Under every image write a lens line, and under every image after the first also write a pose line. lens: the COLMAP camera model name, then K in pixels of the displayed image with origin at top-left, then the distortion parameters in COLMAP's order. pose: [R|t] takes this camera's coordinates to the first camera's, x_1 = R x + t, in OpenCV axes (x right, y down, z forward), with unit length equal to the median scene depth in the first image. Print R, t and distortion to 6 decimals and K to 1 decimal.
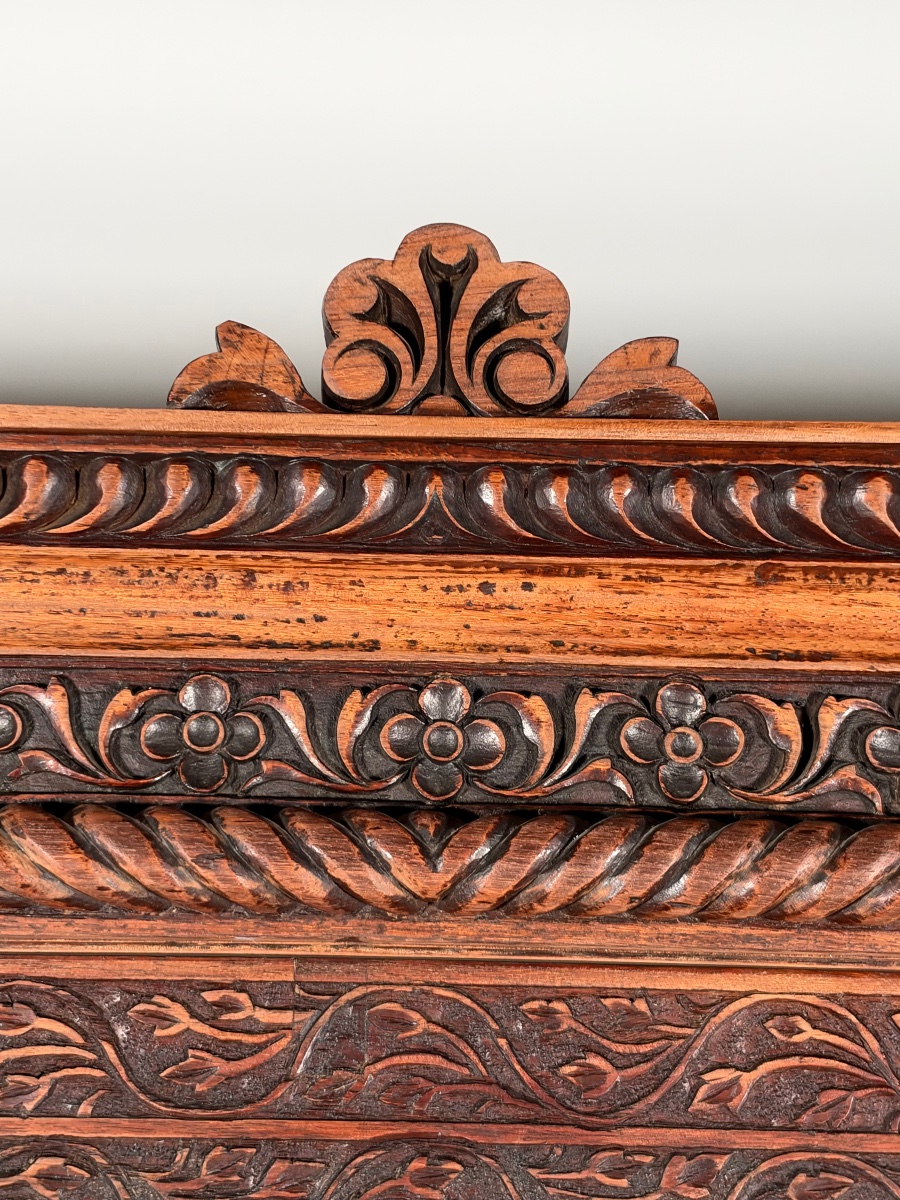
lens RADIAL K [[1942.8, 0, 449.0], [0, 1942.8, 601.9], [0, 0, 1]] dist [0.035588, 0.000000]
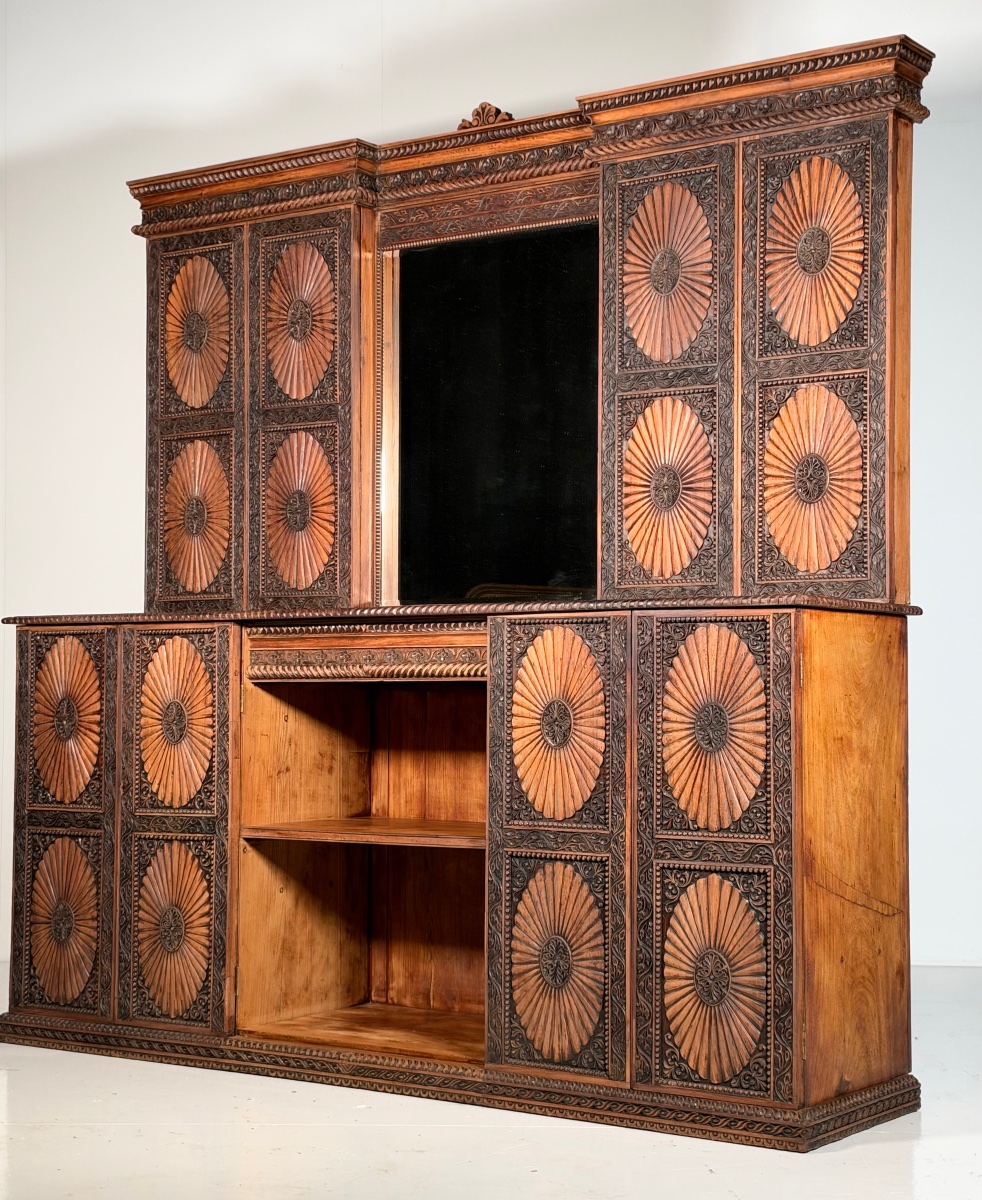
lens RADIAL K [[2009.1, 0, 489.8], [0, 2009.1, 598.6], [0, 0, 1]] dist [0.124713, 0.000000]
pose [[0.812293, -0.033706, -0.582275, 5.100235], [0.142983, 0.979373, 0.142774, 0.669119], [0.565452, -0.199230, 0.800357, -6.477631]]
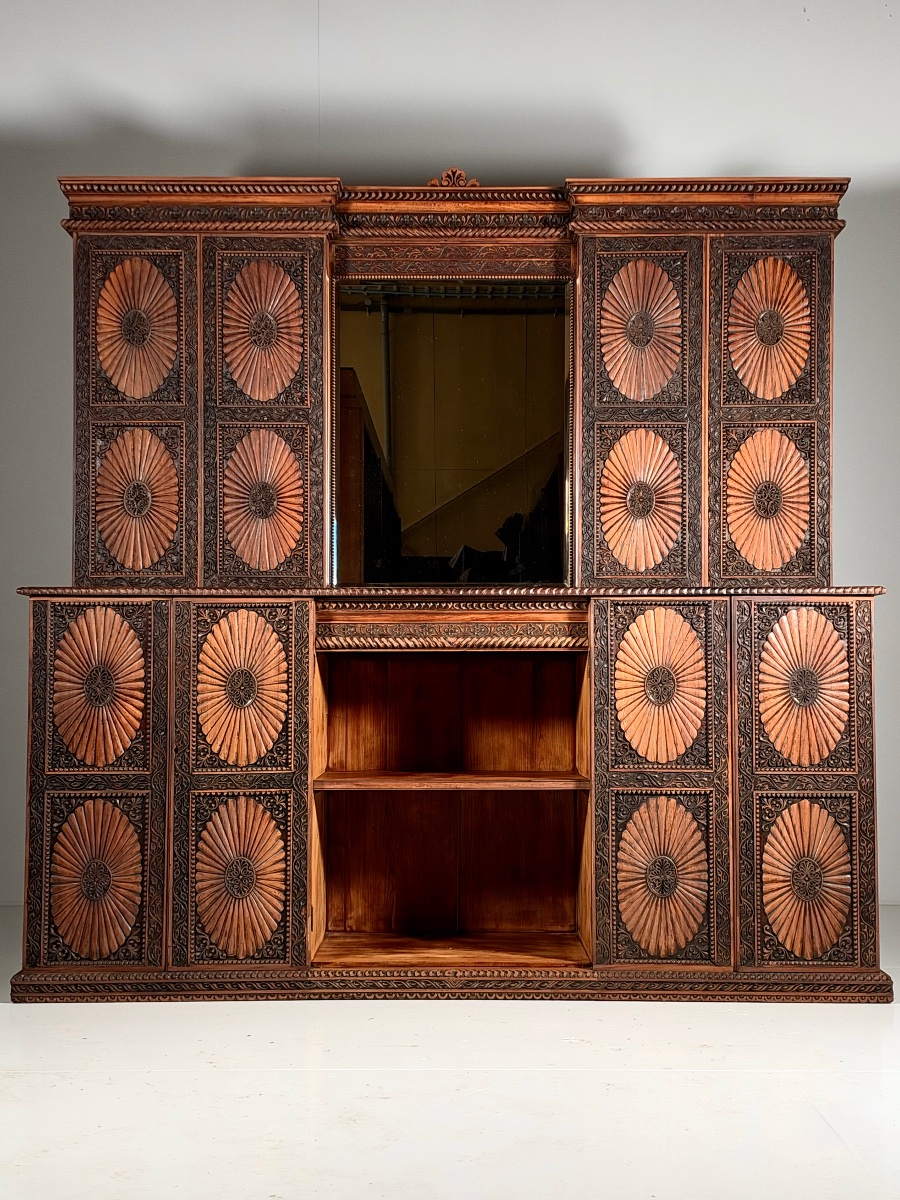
lens RADIAL K [[1588.7, 0, 450.6], [0, 1588.7, 605.5], [0, 0, 1]] dist [0.116900, 0.000000]
pose [[0.999227, -0.009382, -0.038188, 0.278991], [0.016624, 0.980859, 0.194010, 0.423484], [0.035637, -0.194494, 0.980256, -7.612101]]
